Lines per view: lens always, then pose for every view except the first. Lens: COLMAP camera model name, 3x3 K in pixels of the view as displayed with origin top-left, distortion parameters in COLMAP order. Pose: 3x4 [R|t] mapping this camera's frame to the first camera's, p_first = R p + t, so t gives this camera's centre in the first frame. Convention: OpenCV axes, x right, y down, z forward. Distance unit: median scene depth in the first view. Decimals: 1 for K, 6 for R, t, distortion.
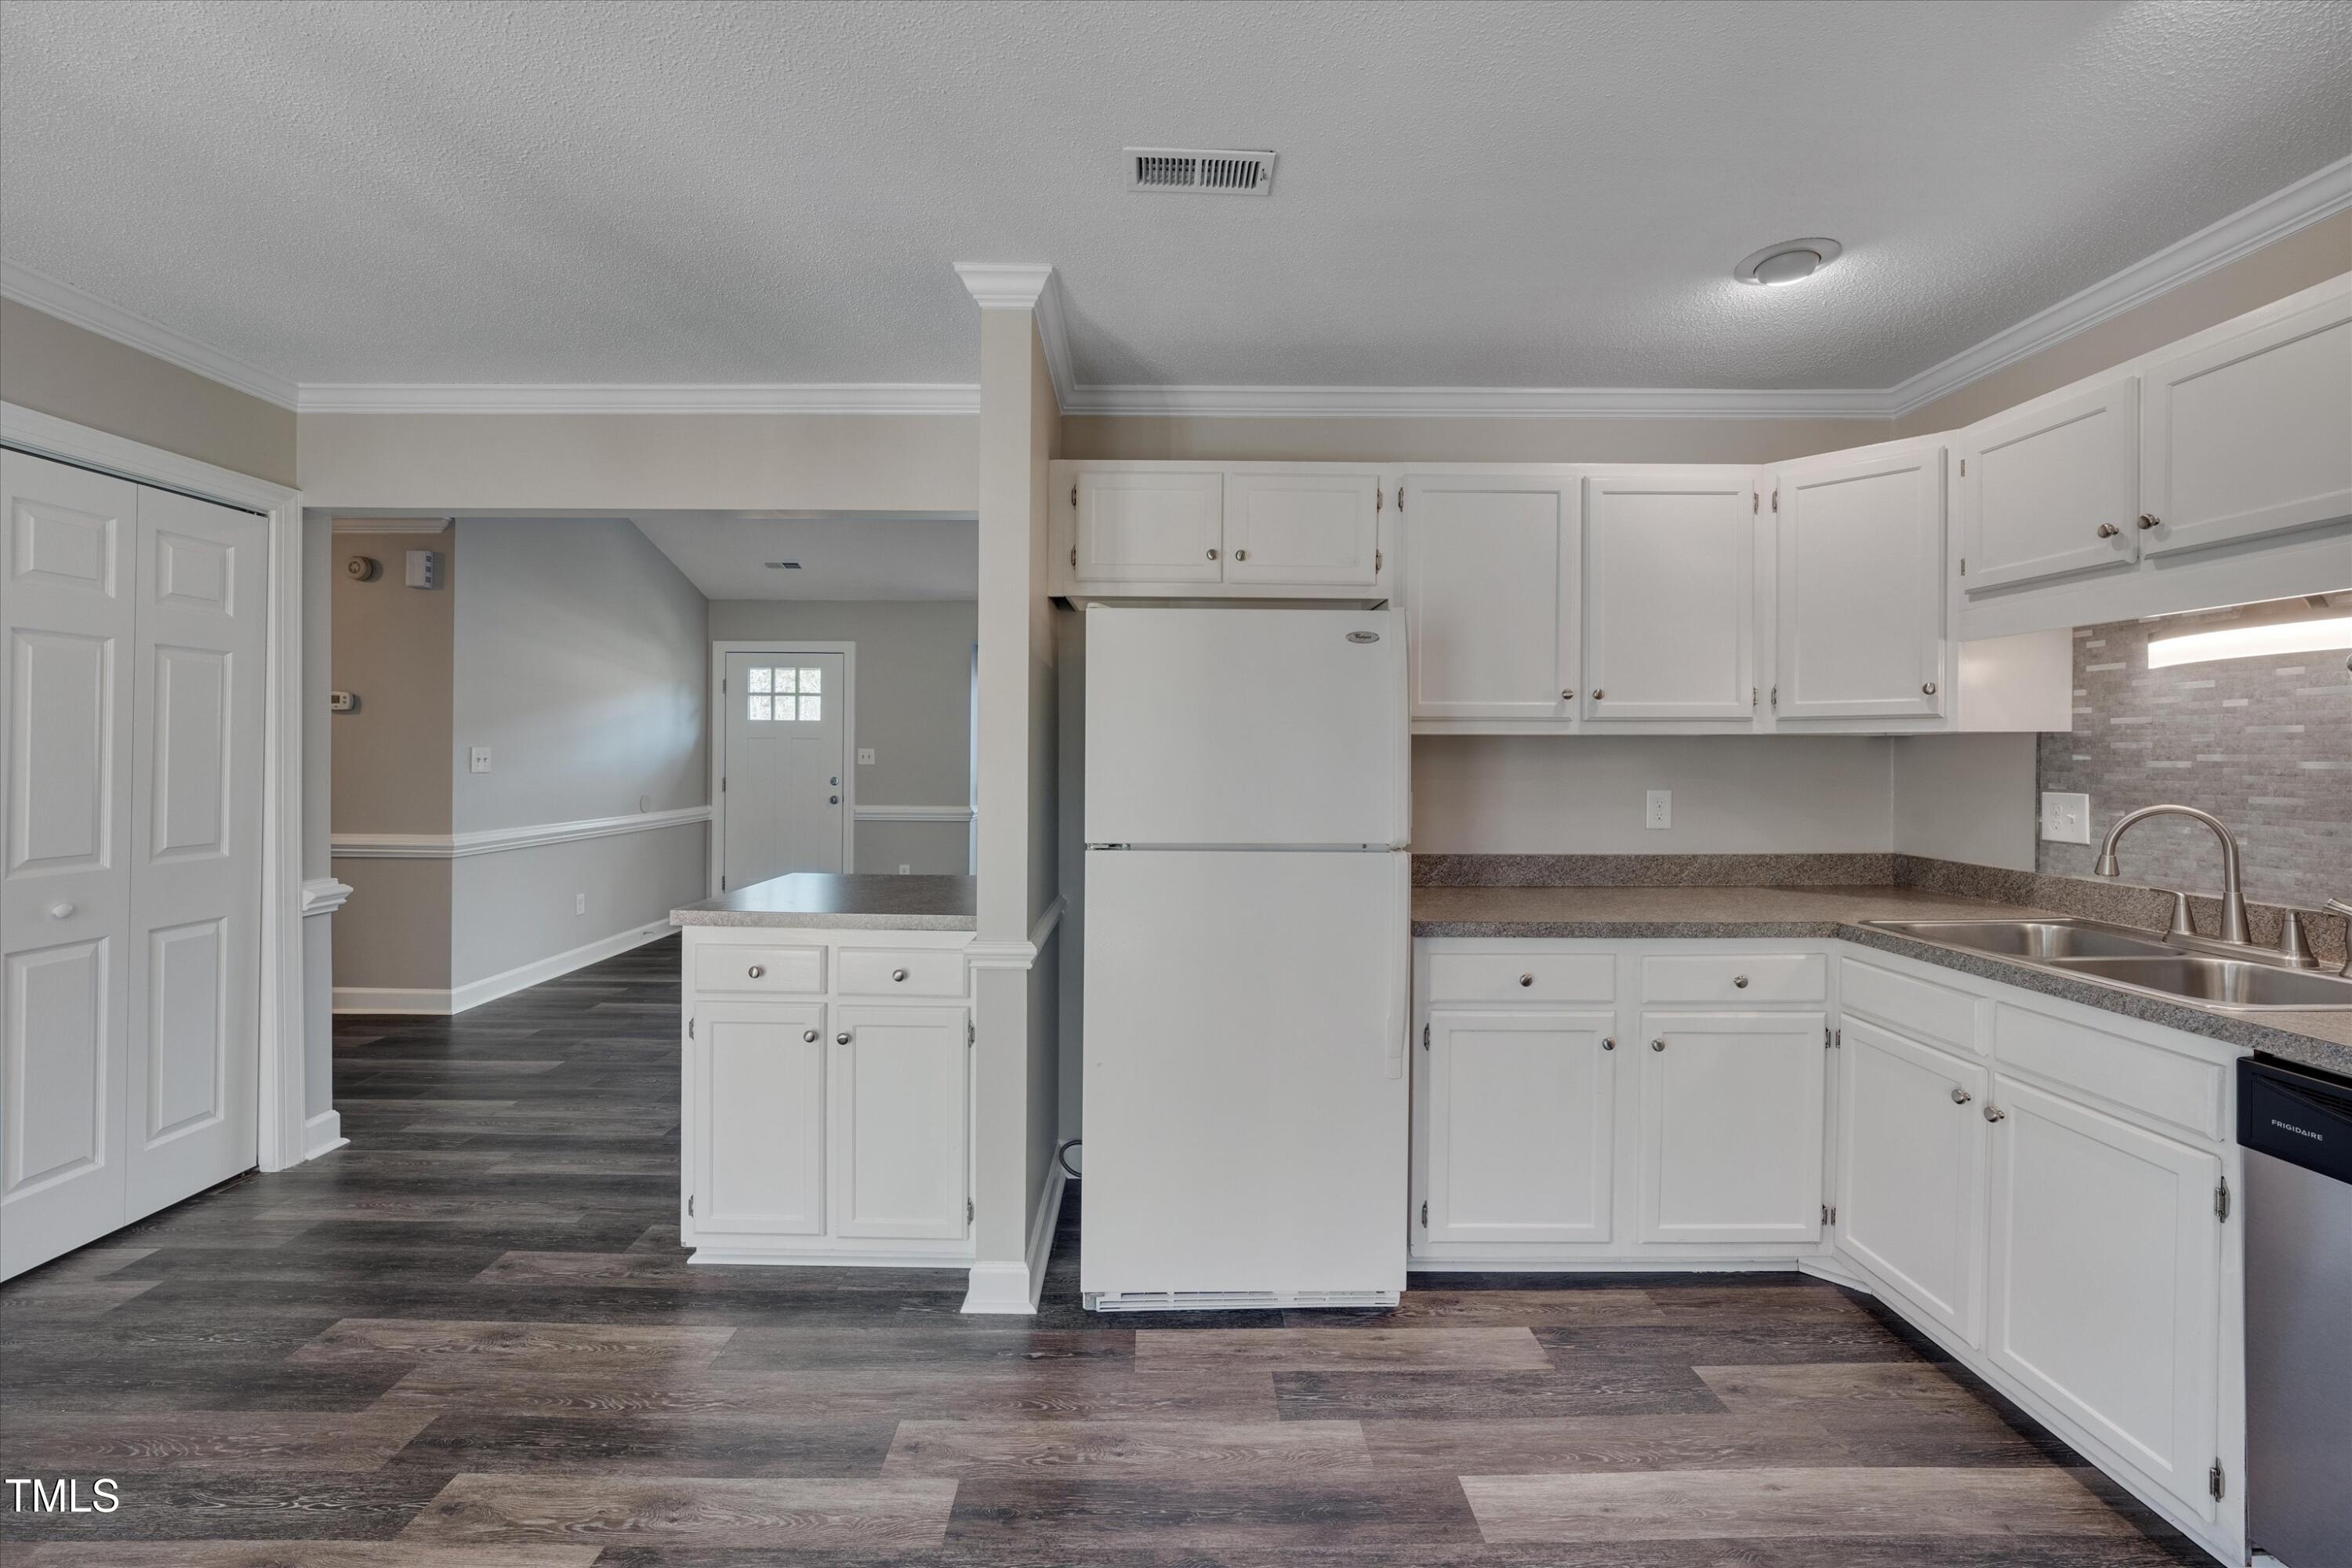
lens RADIAL K [[948.8, 0, 1169.8], [0, 948.8, 761.2], [0, 0, 1]] dist [-0.020800, 0.005696]
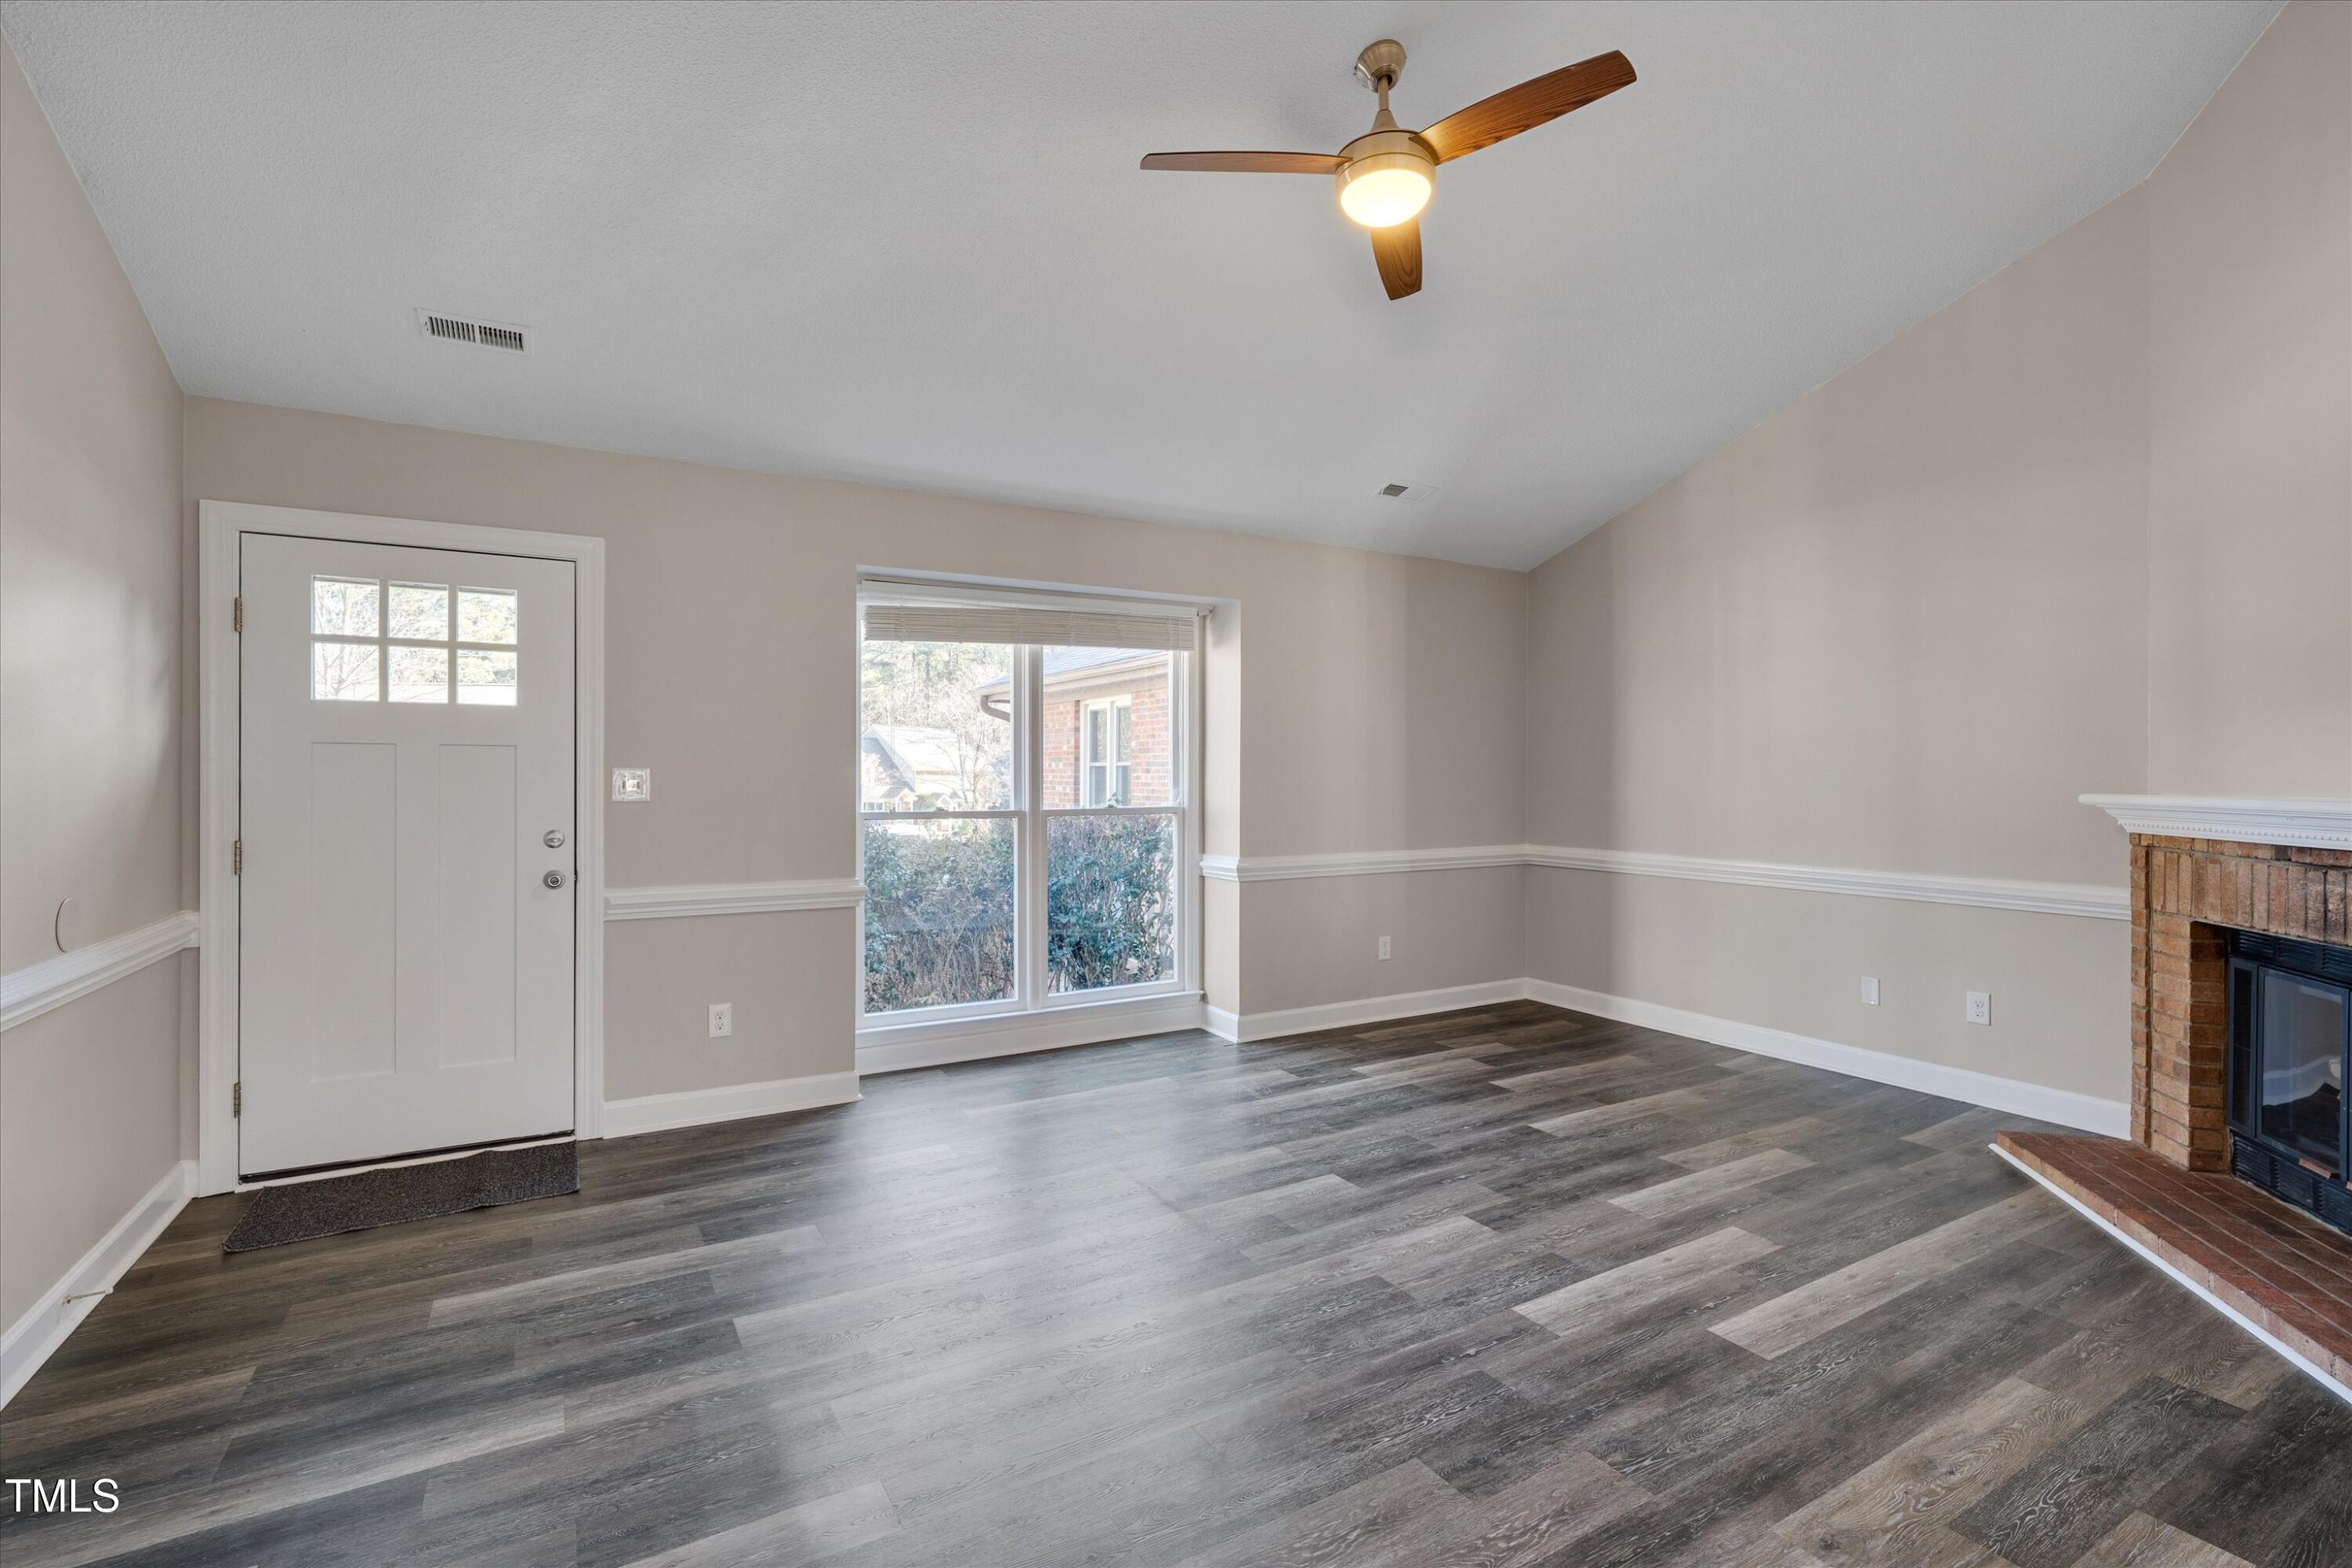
lens RADIAL K [[1068.5, 0, 1181.5], [0, 1068.5, 776.0], [0, 0, 1]] dist [-0.004928, 0.000673]
pose [[0.865783, -0.005775, 0.500387, -1.153115], [0.010398, 0.999925, -0.006452, -0.009880], [-0.500312, 0.010789, 0.865778, 1.318537]]
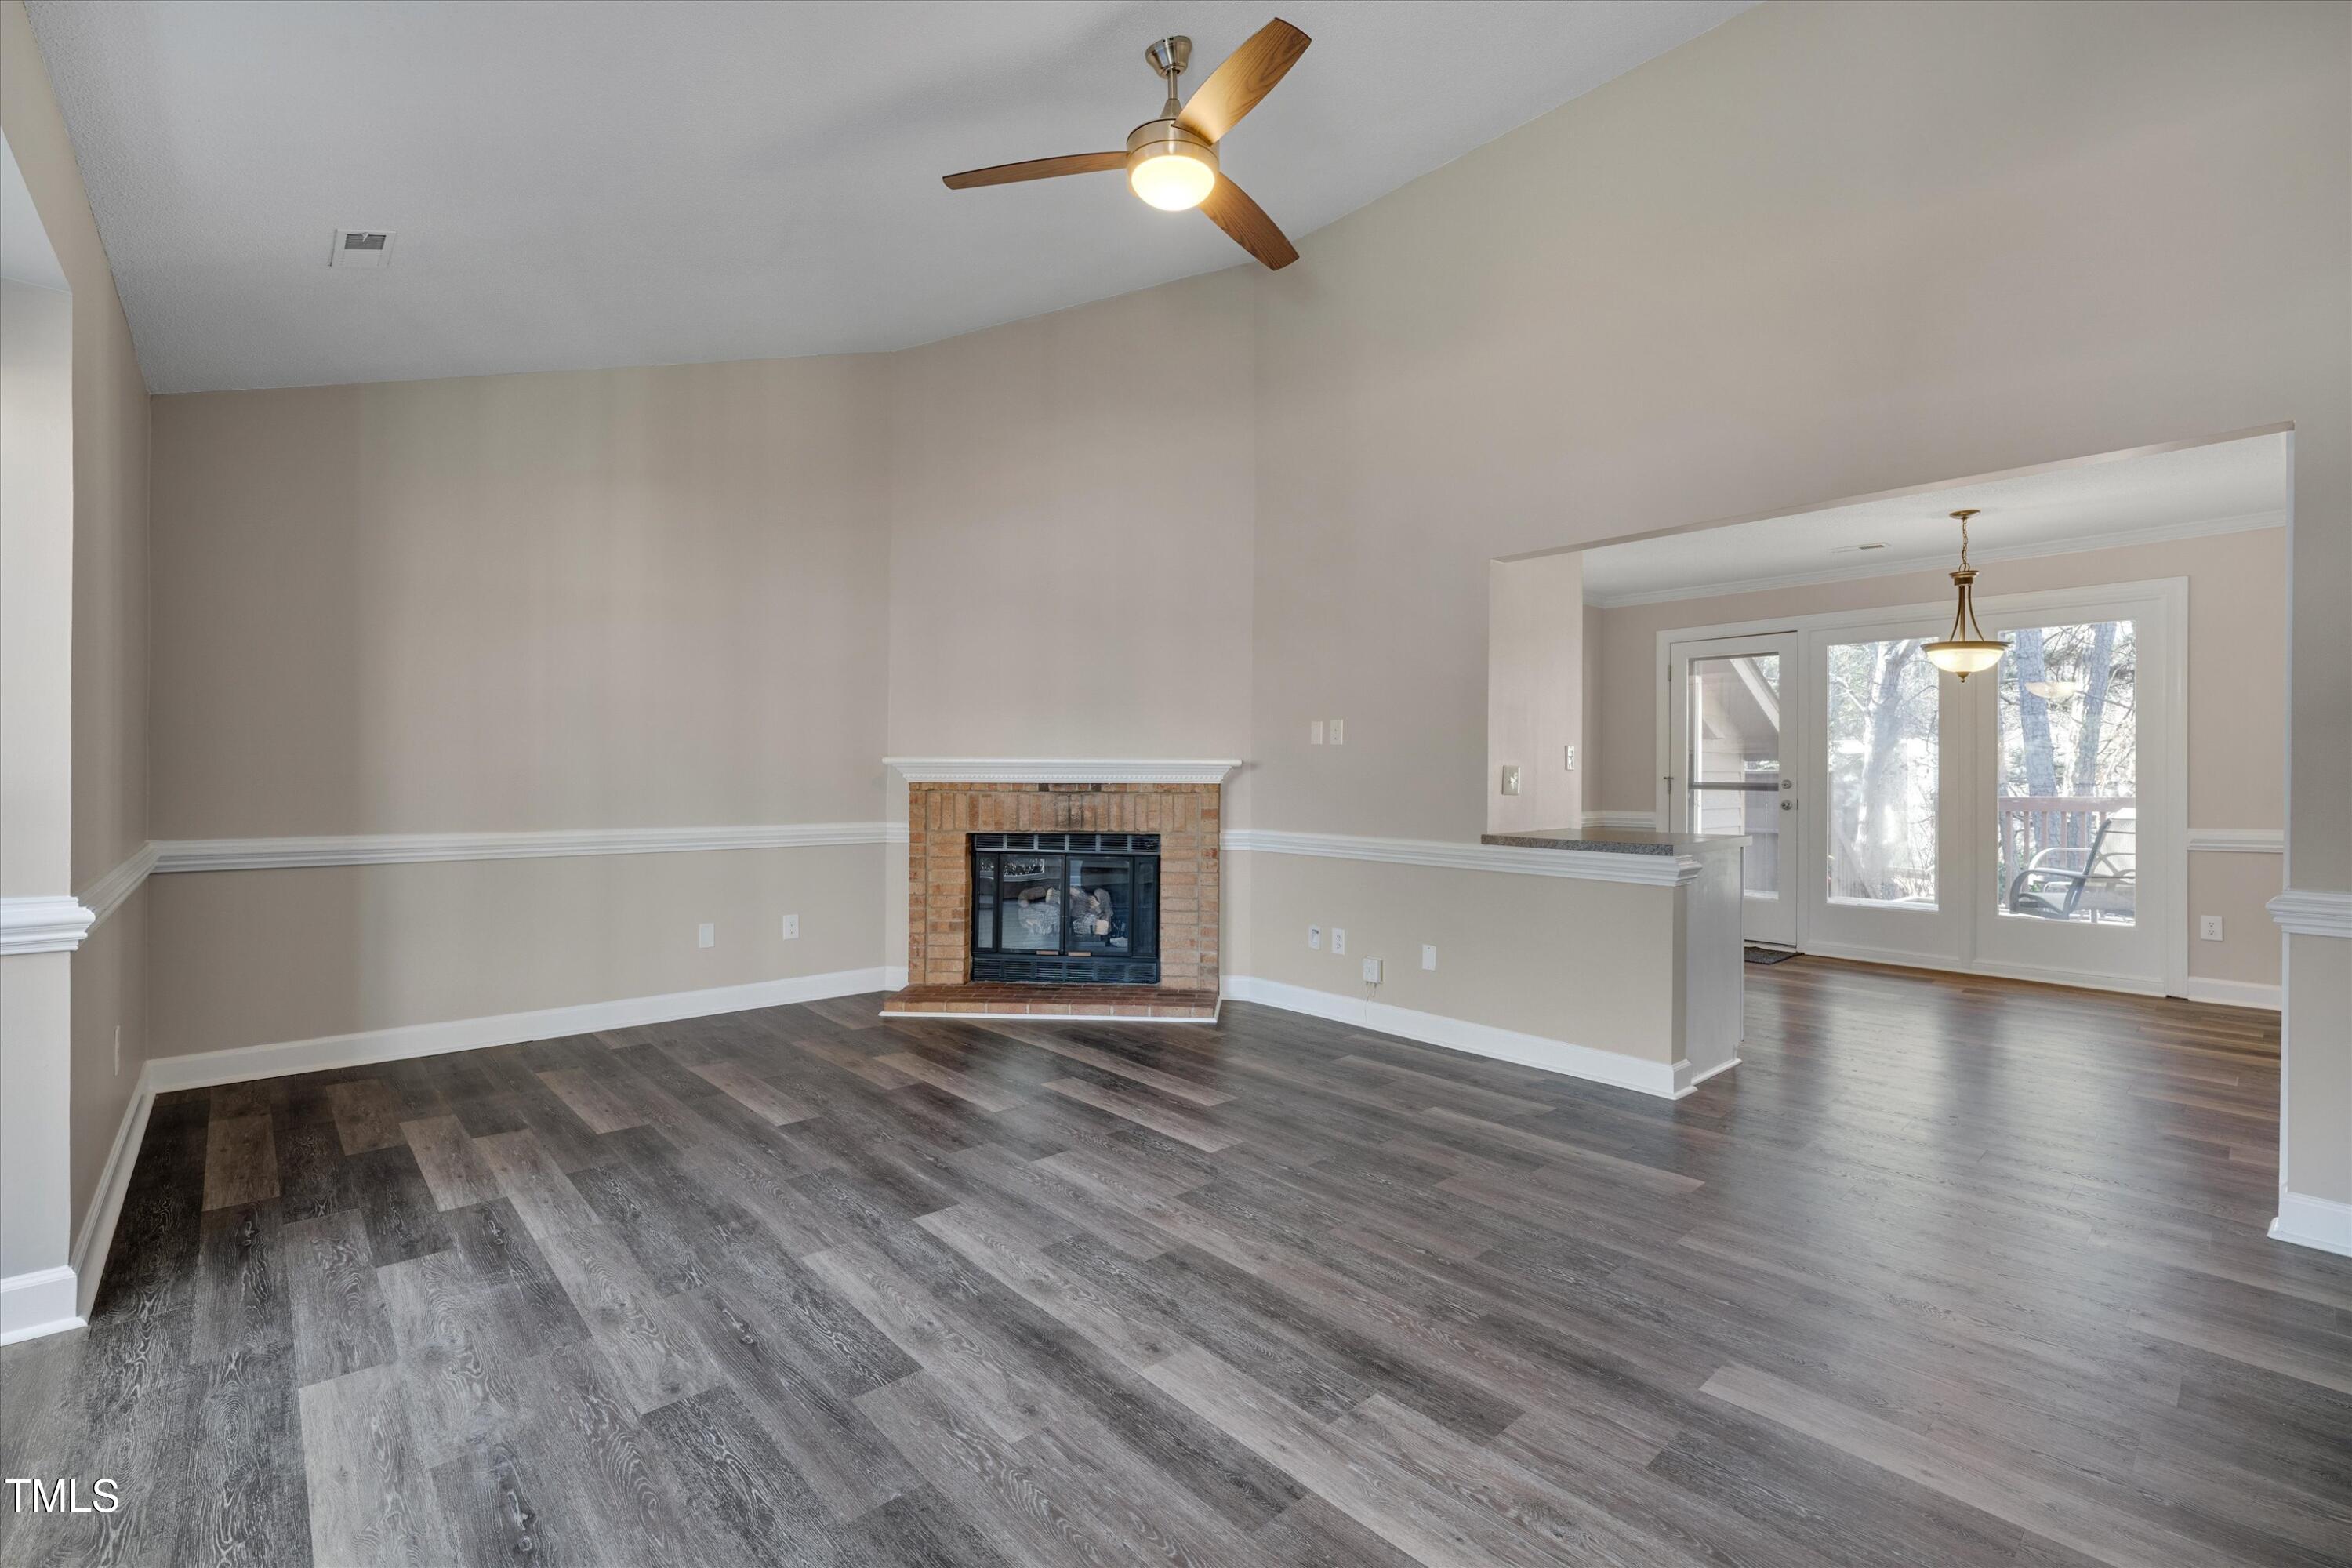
lens RADIAL K [[1029.8, 0, 1184.4], [0, 1029.8, 771.3], [0, 0, 1]] dist [-0.002566, 0.000512]
pose [[-0.670927, -0.009821, 0.741459, -1.284484], [-0.001825, 0.999931, 0.011593, 0.027177], [-0.741521, 0.006425, -0.670898, 3.150620]]
